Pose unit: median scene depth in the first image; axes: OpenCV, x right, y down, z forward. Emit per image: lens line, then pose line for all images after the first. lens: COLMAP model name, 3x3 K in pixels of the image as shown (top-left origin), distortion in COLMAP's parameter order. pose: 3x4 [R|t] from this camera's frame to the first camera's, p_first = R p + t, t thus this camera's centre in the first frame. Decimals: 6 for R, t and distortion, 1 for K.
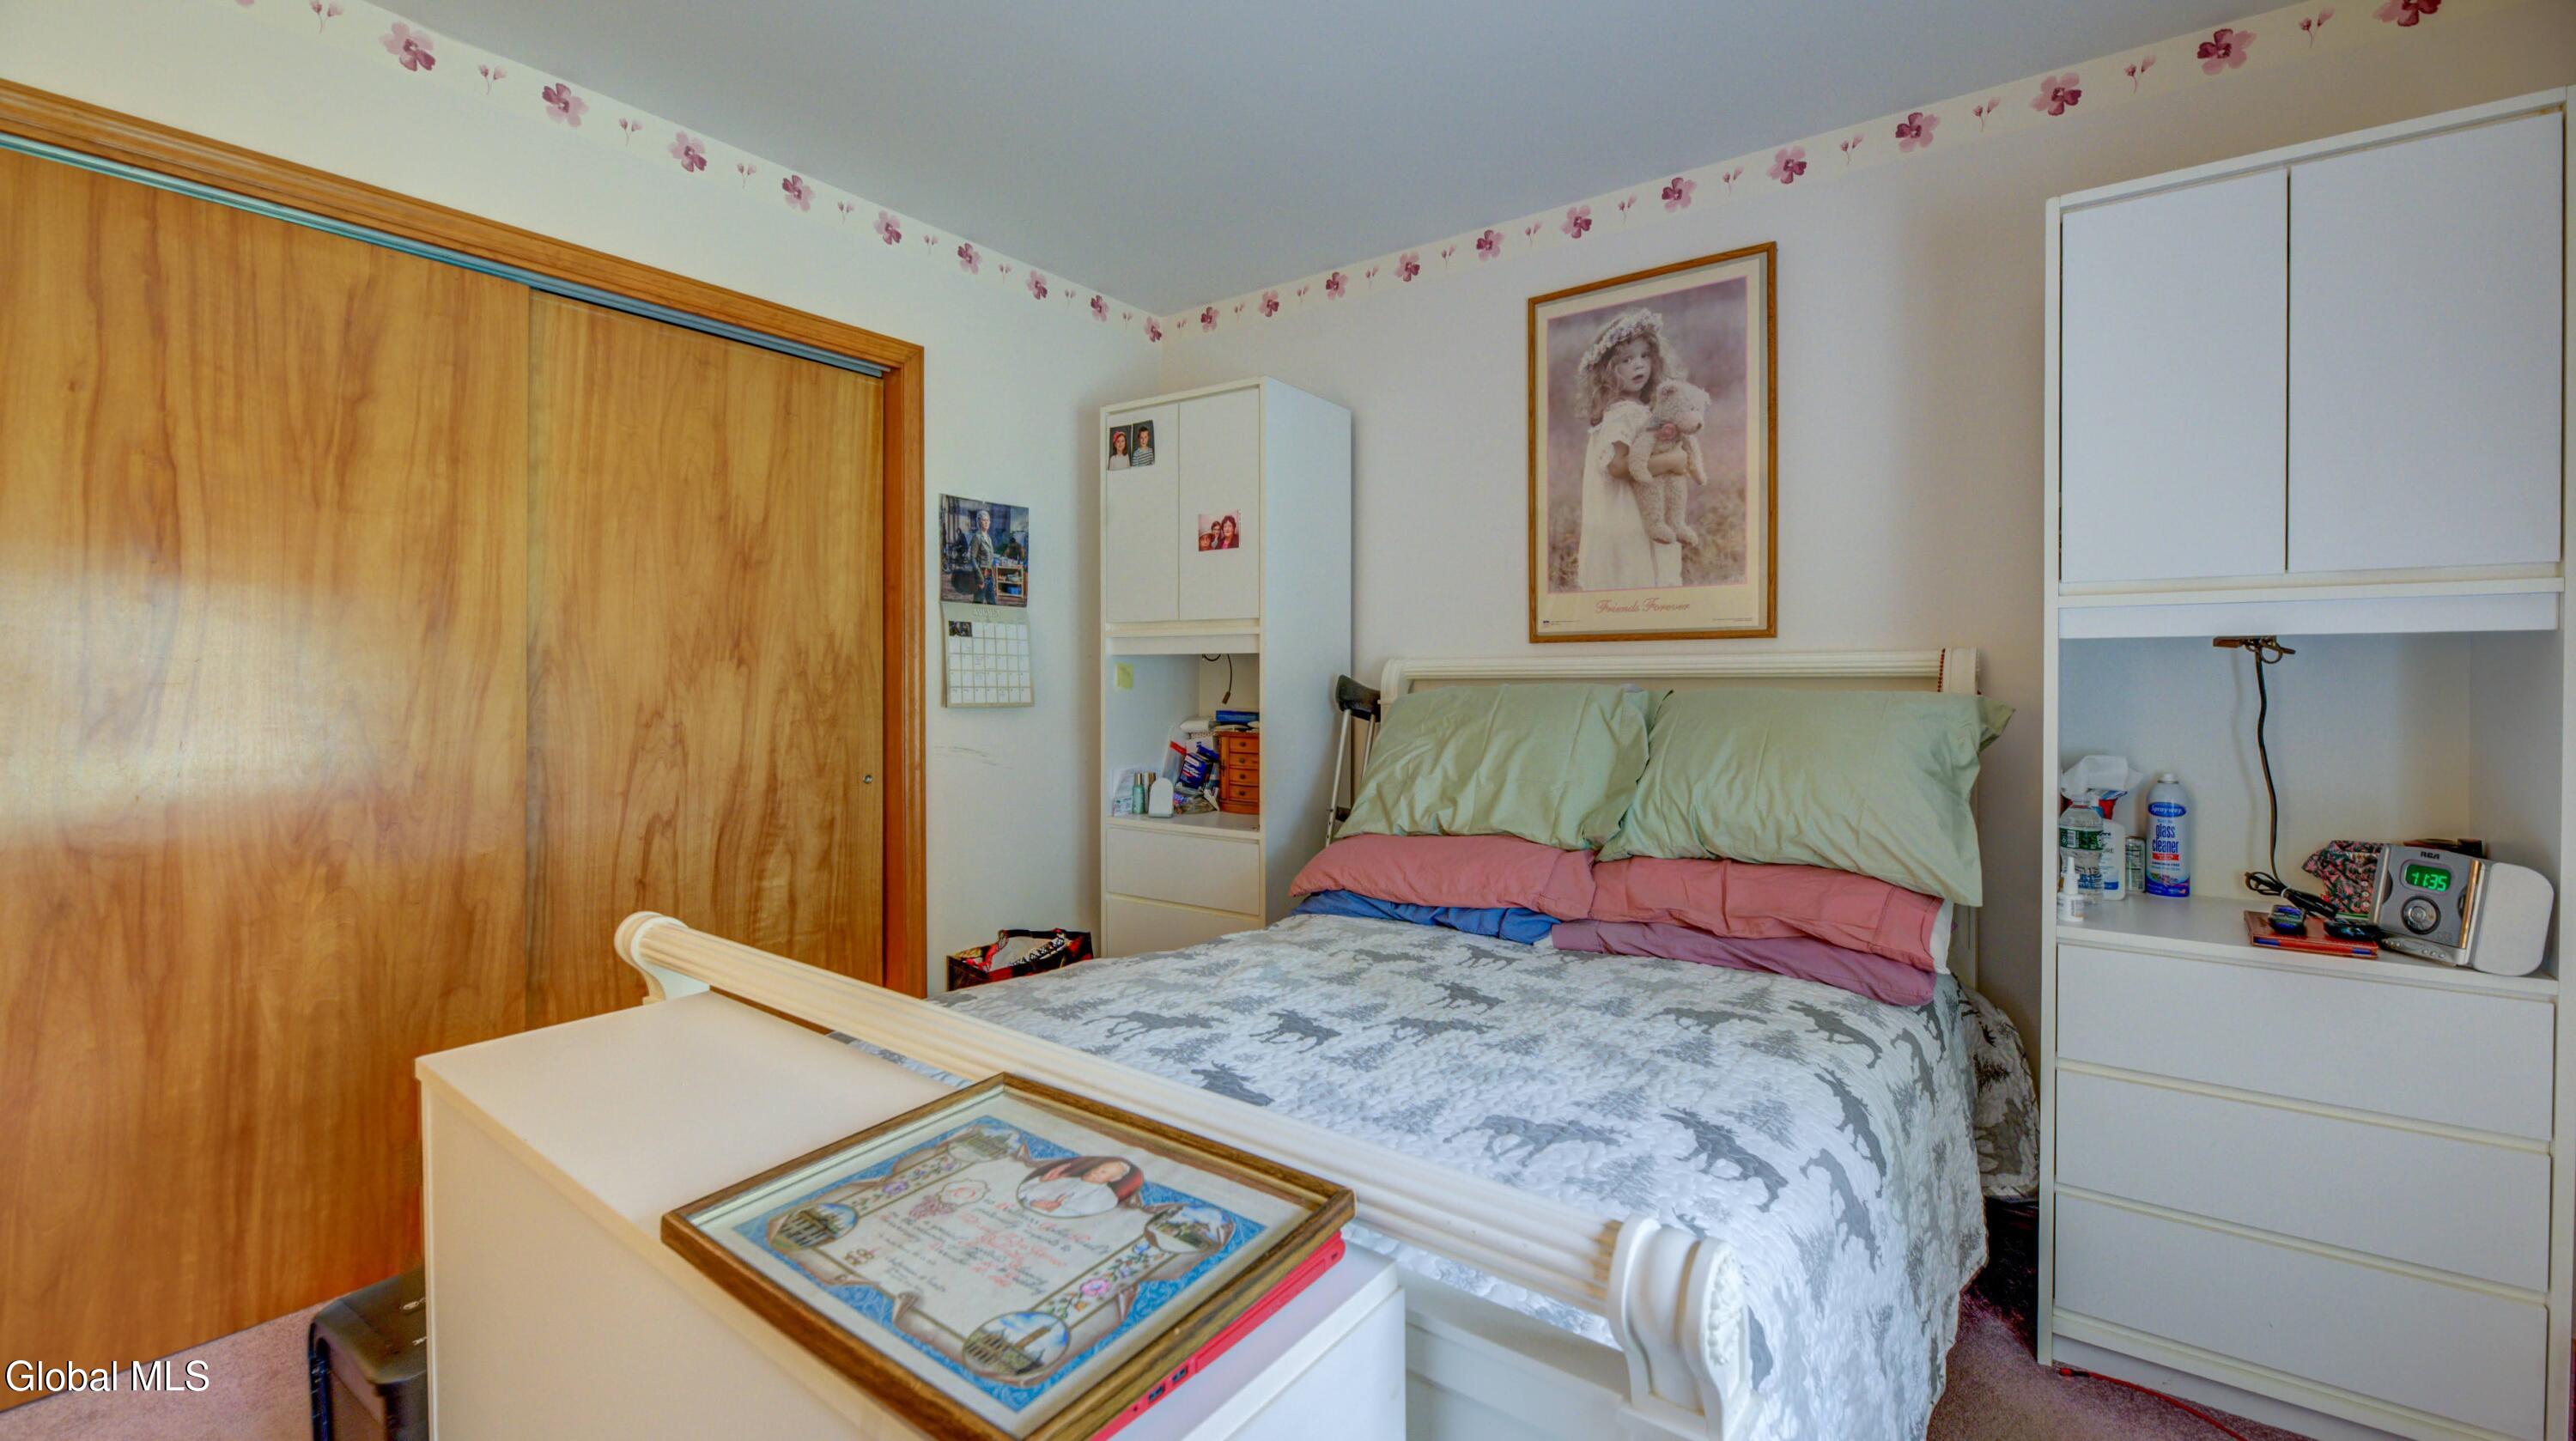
lens RADIAL K [[1064.3, 0, 1288.0], [0, 1064.3, 720.5], [0, 0, 1]] dist [-0.002793, -0.001012]
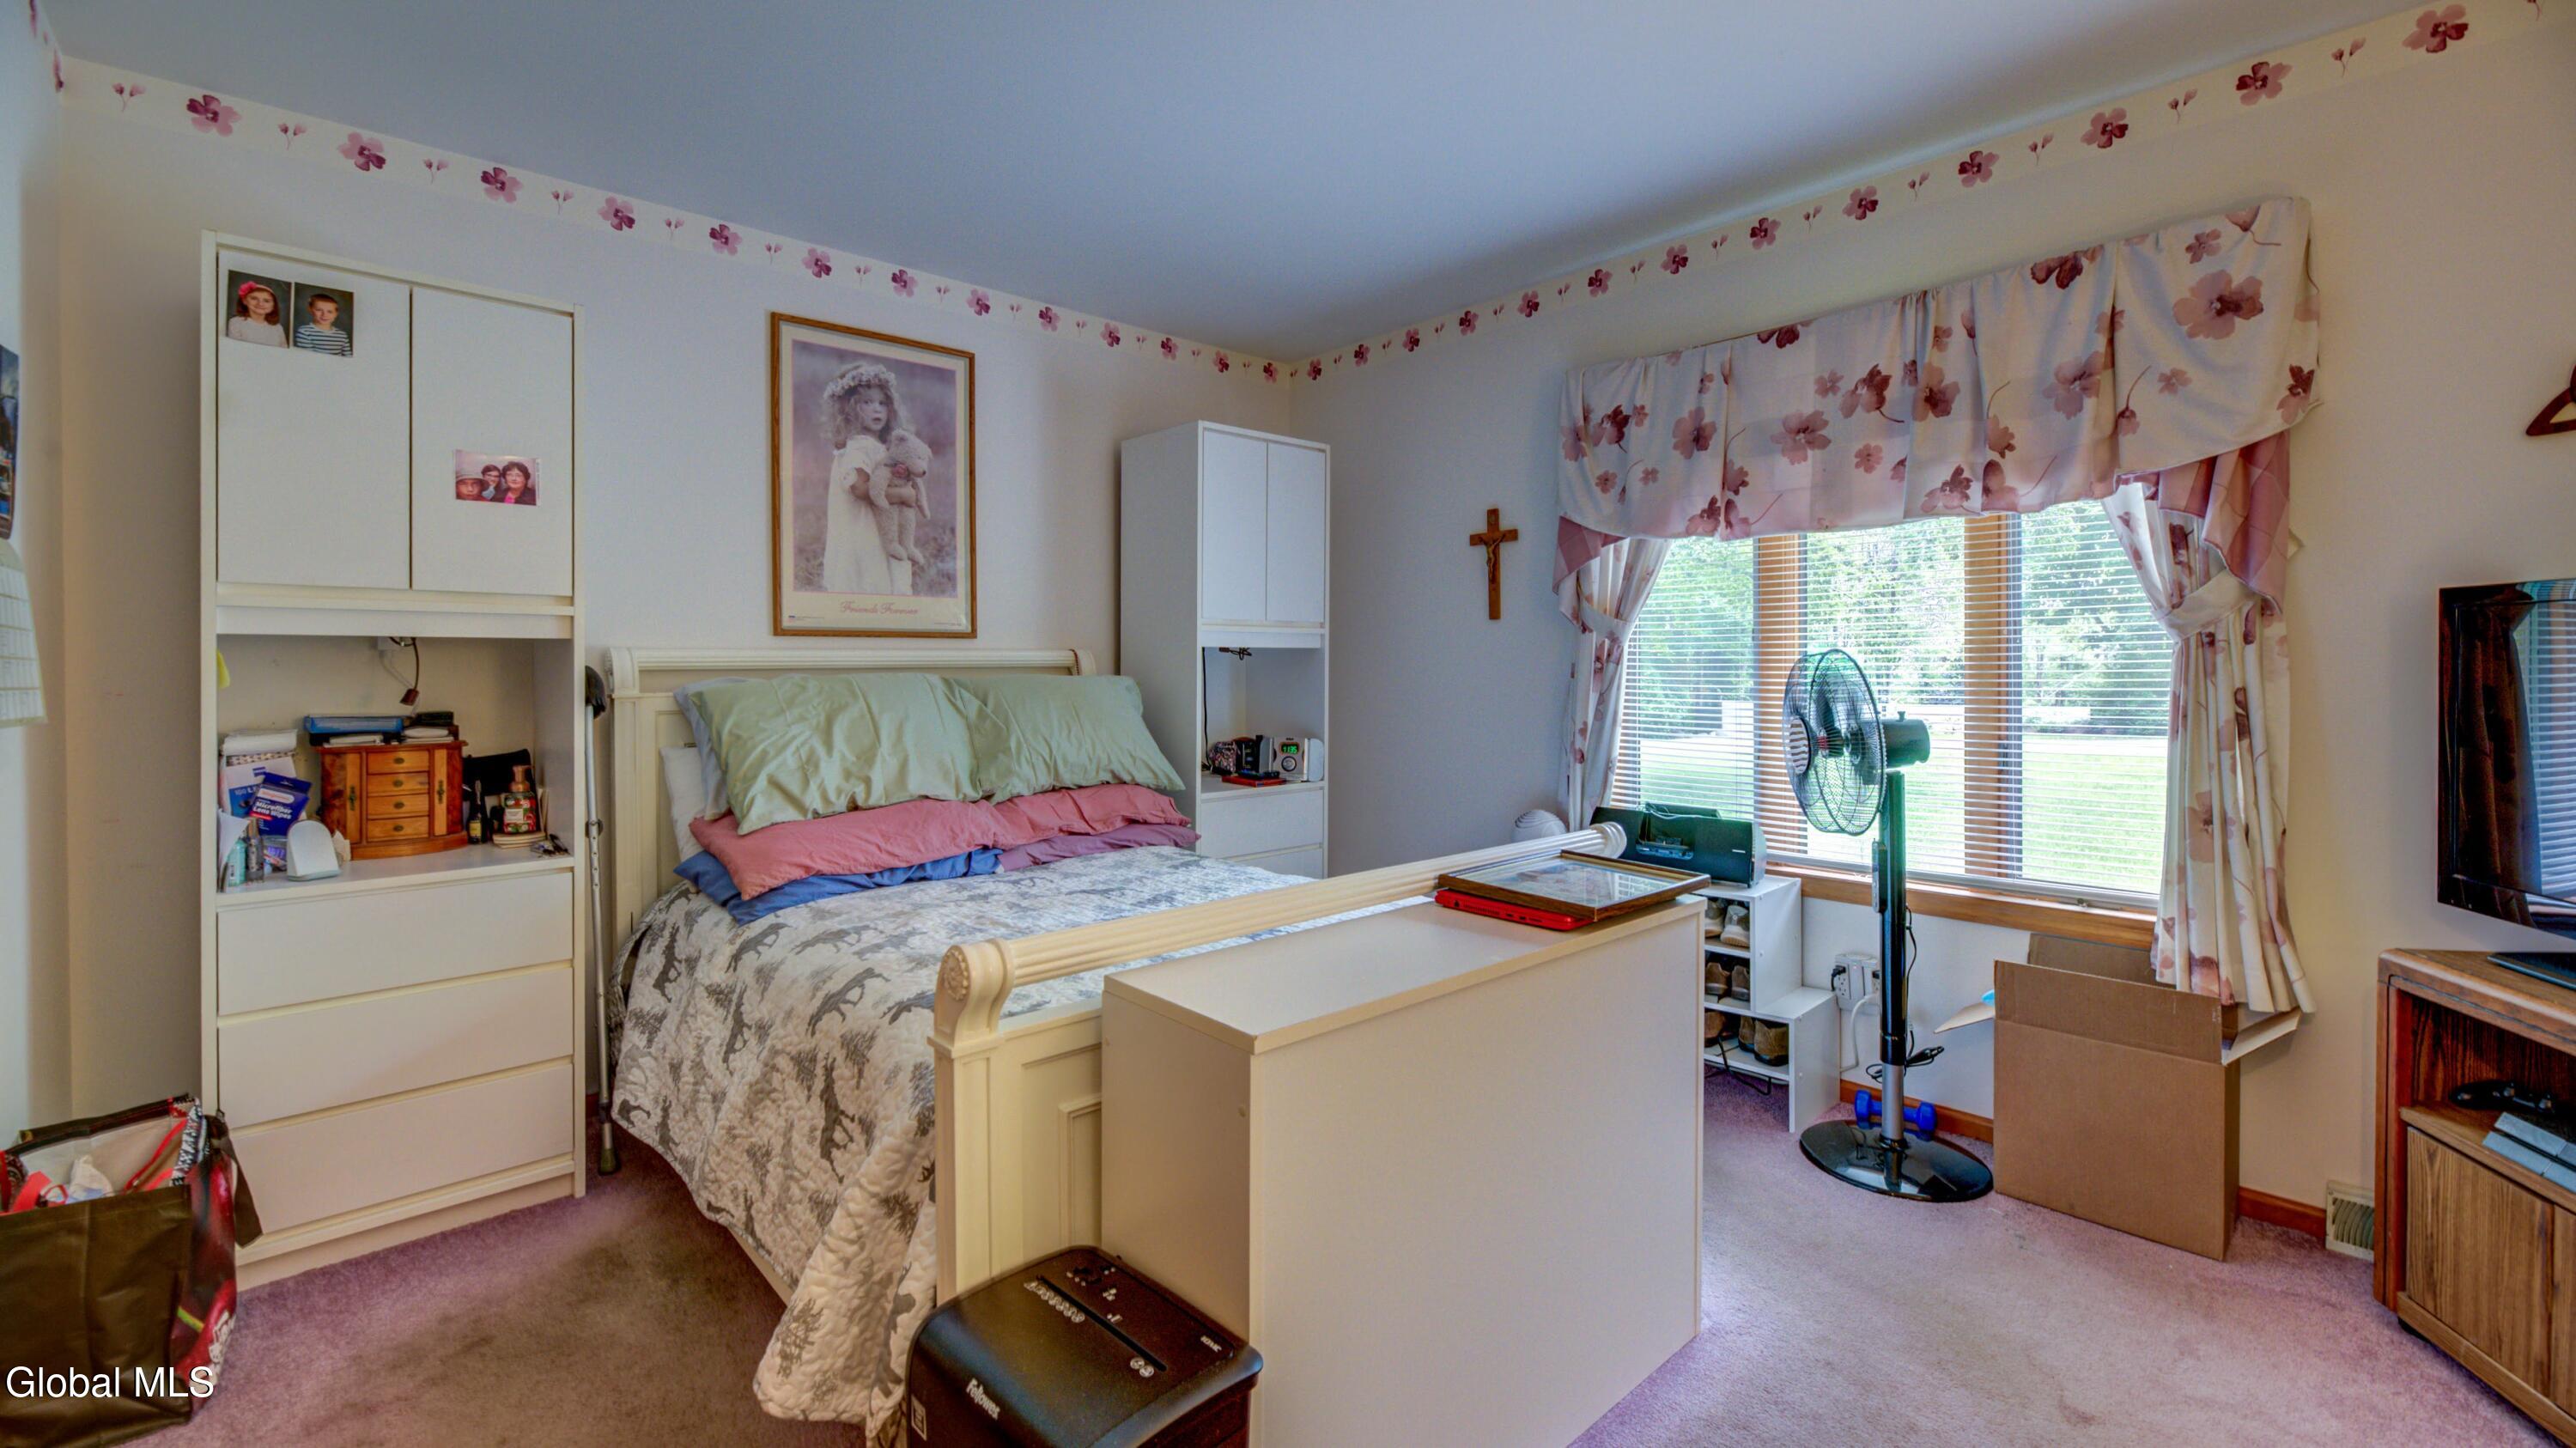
lens RADIAL K [[1064.3, 0, 1288.0], [0, 1064.3, 724.0], [0, 0, 1]] dist [-0.002793, -0.001012]
pose [[0.180977, -0.052821, 0.982068, -0.785259], [0.043086, 0.998024, 0.045739, -0.012076], [-0.982543, 0.034035, 0.182895, 0.328120]]
